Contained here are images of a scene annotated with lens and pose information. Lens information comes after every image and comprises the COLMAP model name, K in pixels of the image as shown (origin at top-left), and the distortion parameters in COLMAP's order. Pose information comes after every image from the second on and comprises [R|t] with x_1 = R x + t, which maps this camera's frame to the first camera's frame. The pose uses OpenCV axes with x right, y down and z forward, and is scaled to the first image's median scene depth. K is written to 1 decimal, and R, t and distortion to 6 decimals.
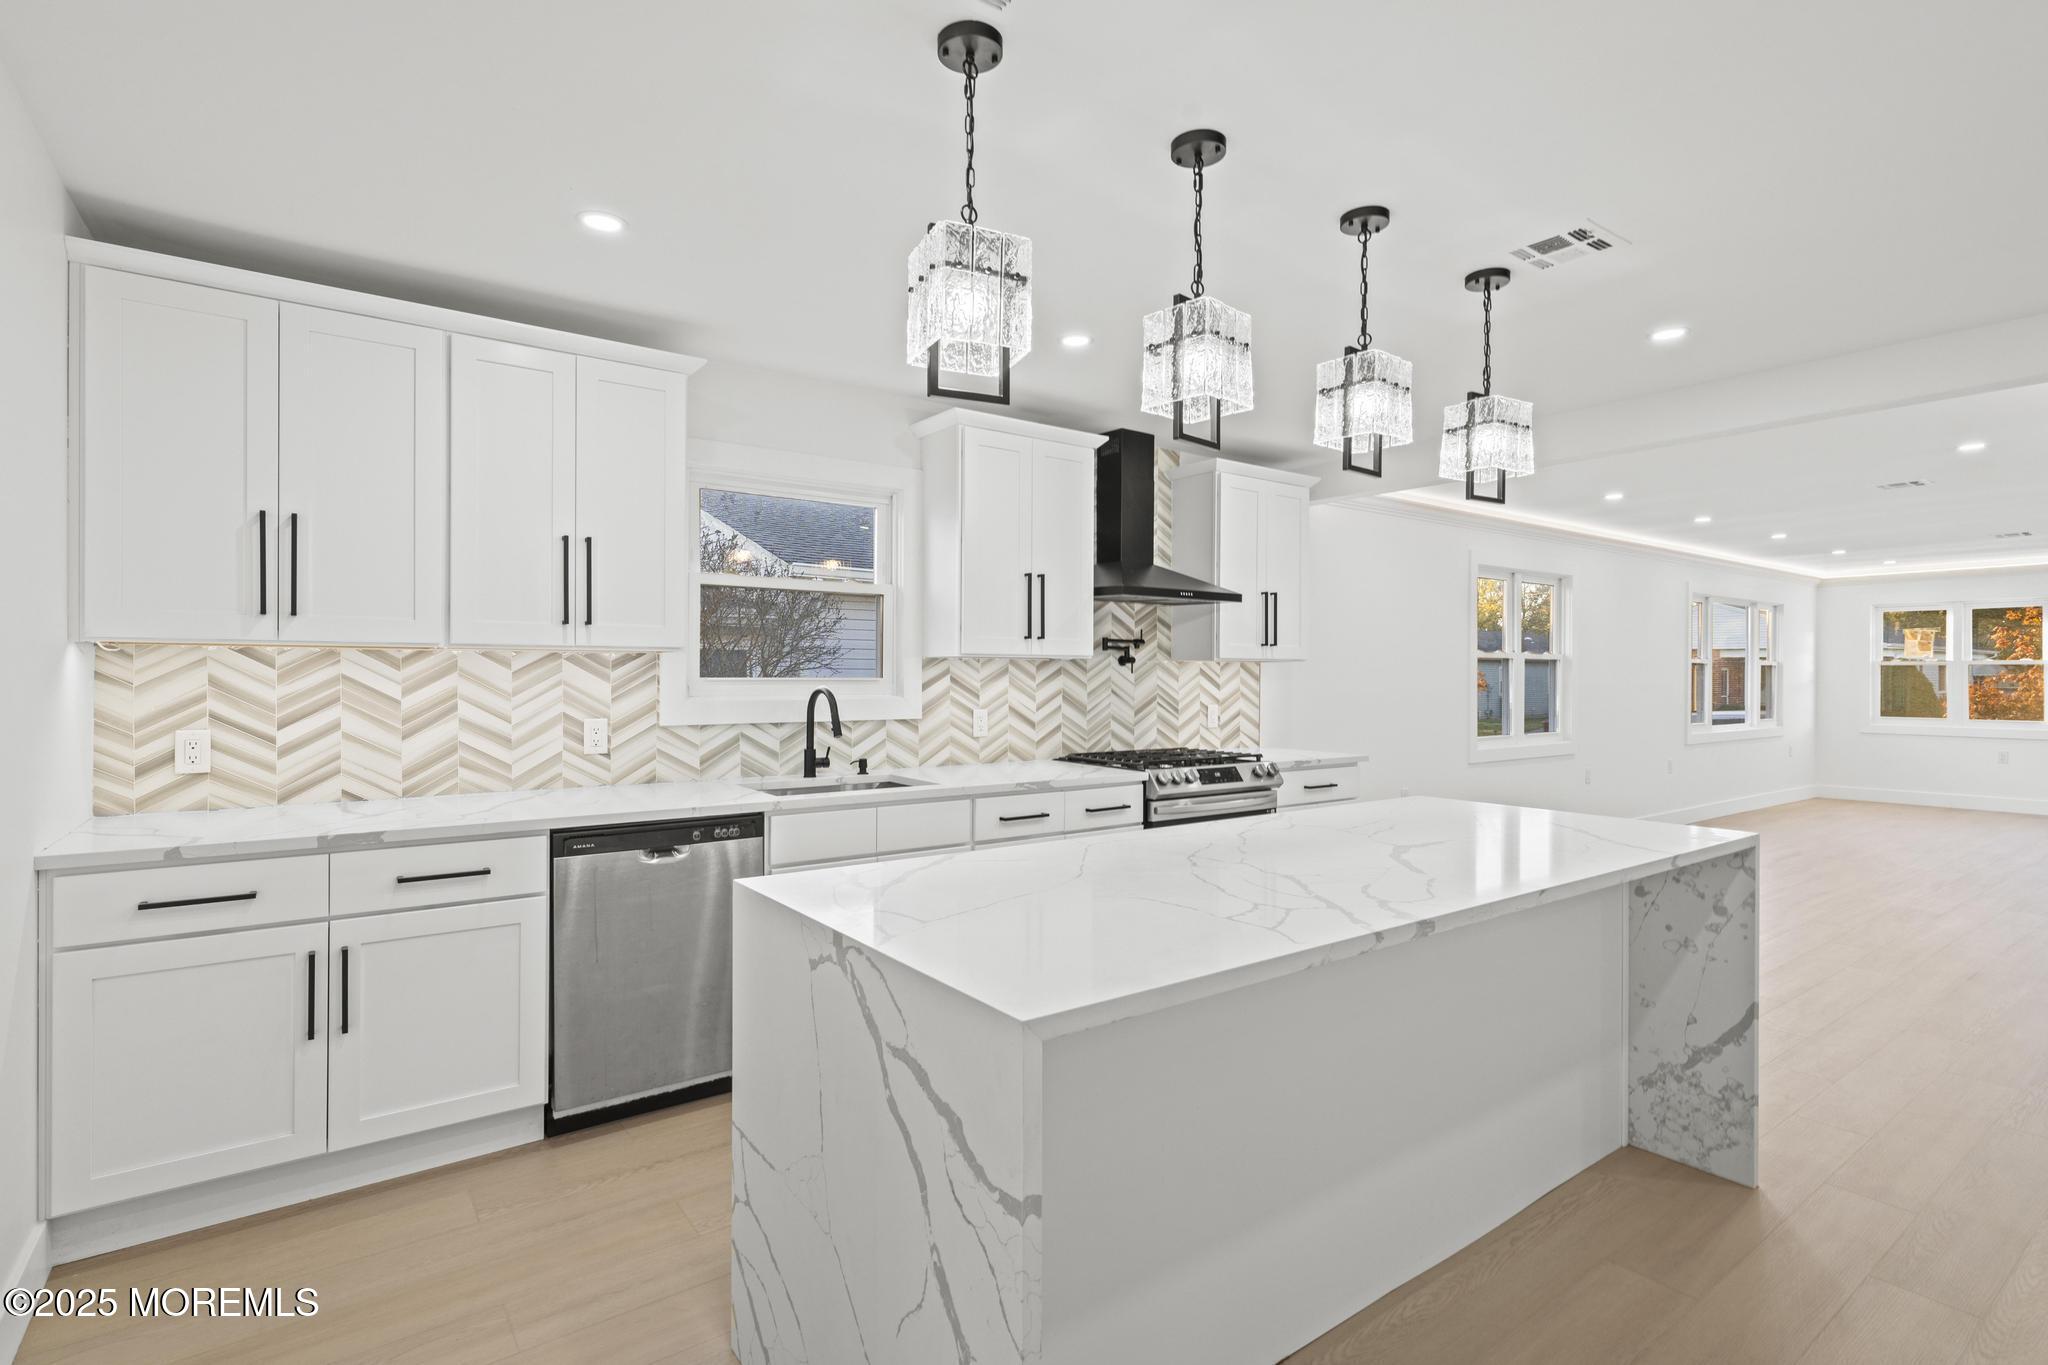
lens RADIAL K [[996.4, 0, 1049.1], [0, 996.4, 676.3], [0, 0, 1]] dist [-0.001412, 0.001113]
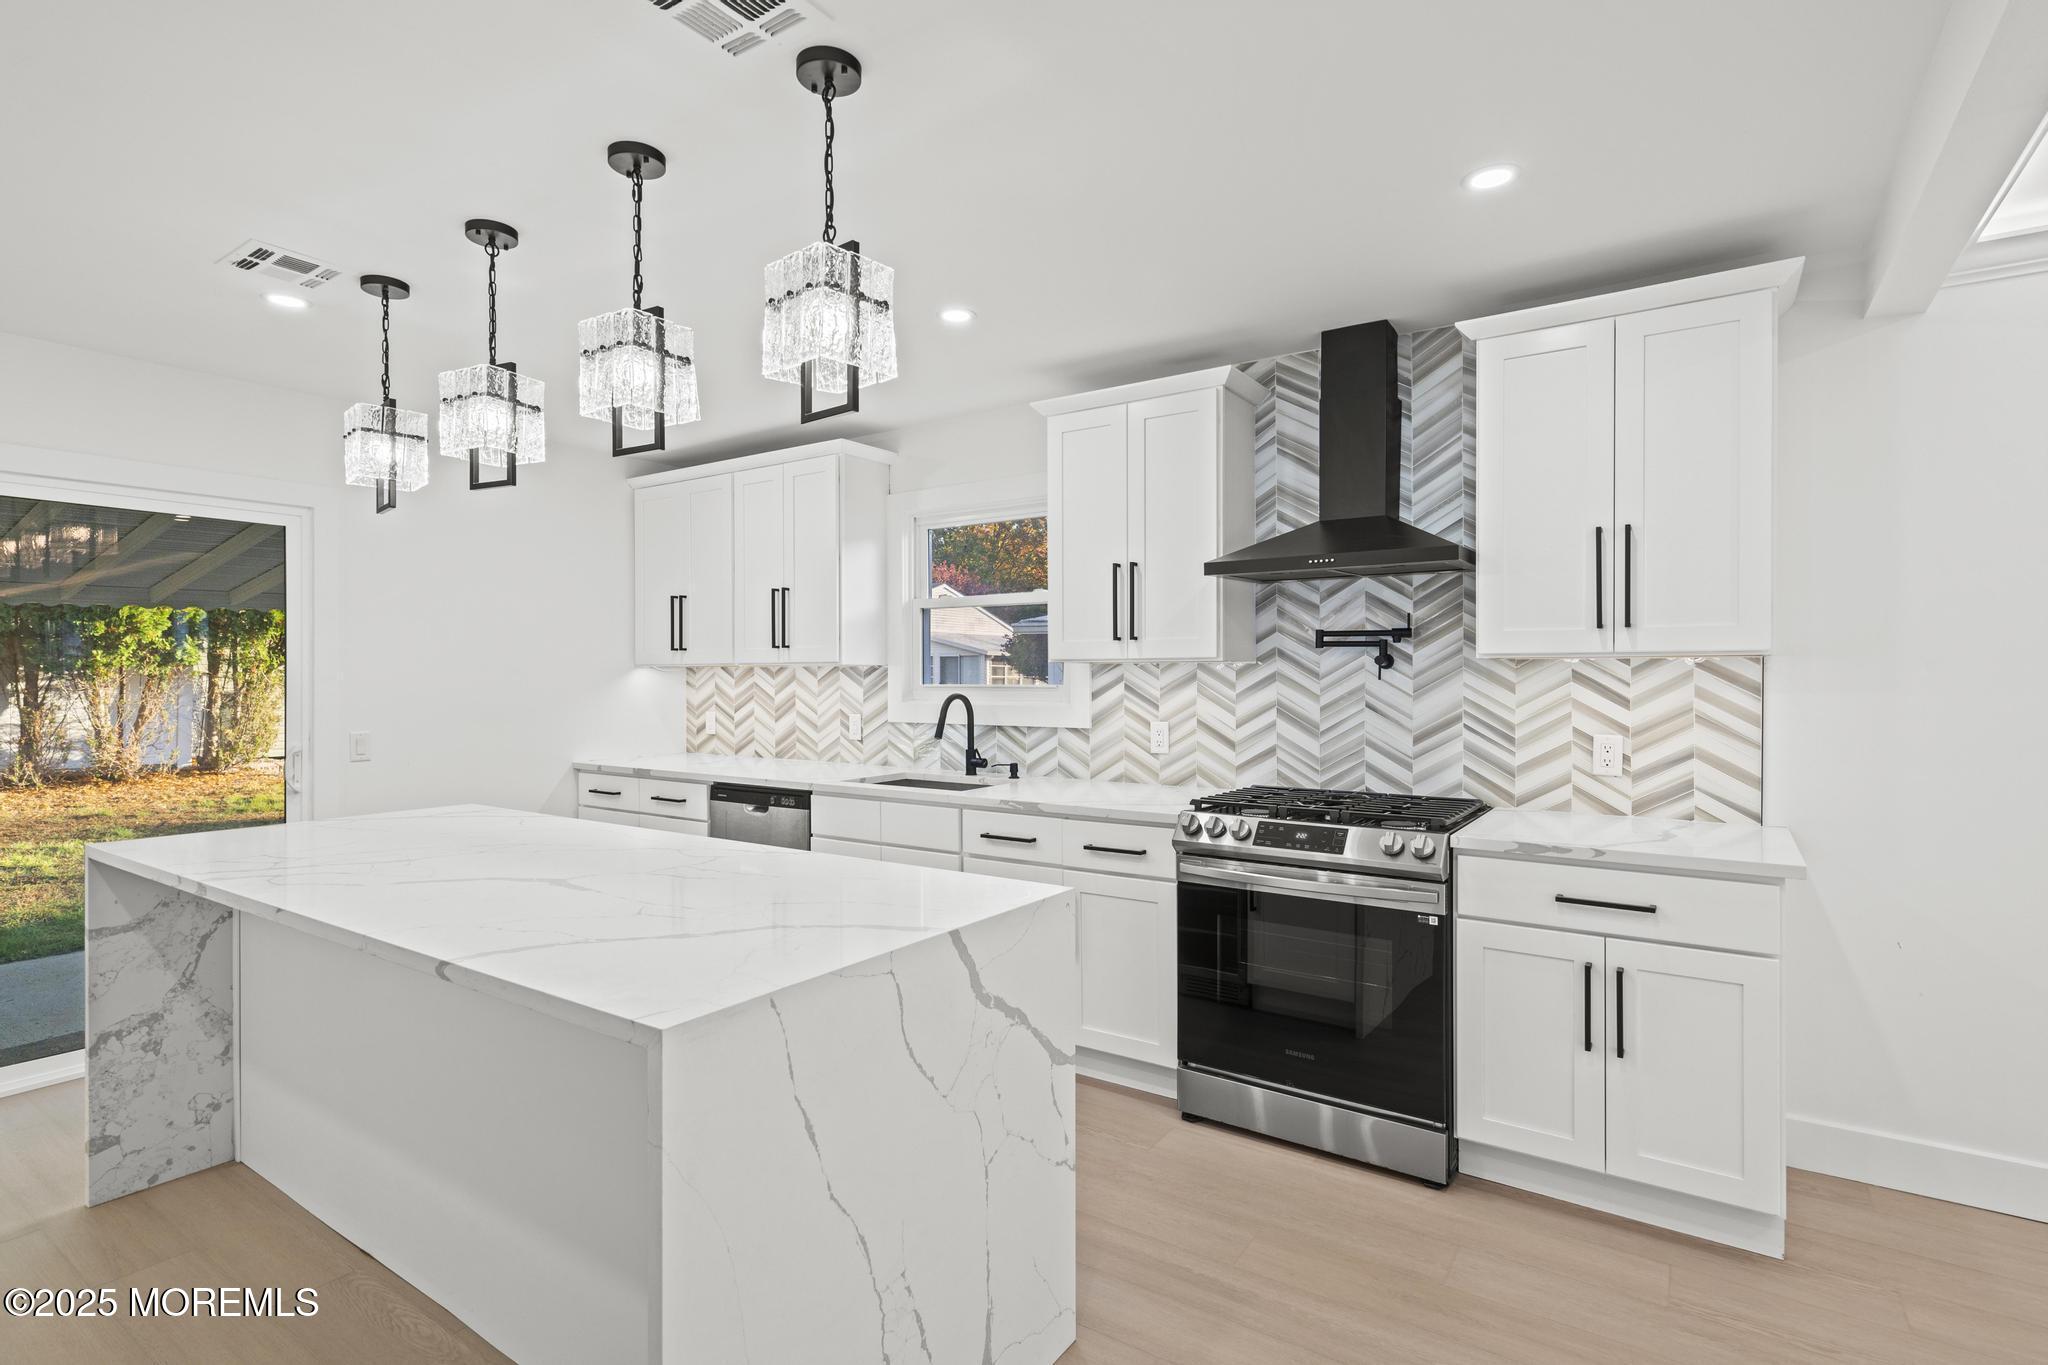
lens RADIAL K [[996.4, 0, 972.2], [0, 996.4, 654.8], [0, 0, 1]] dist [-0.001412, 0.001113]
pose [[0.299175, -0.025248, -0.953864, 0.739935], [0.001028, 0.999658, -0.026138, -0.002774], [0.954198, 0.006840, 0.299099, 0.606995]]
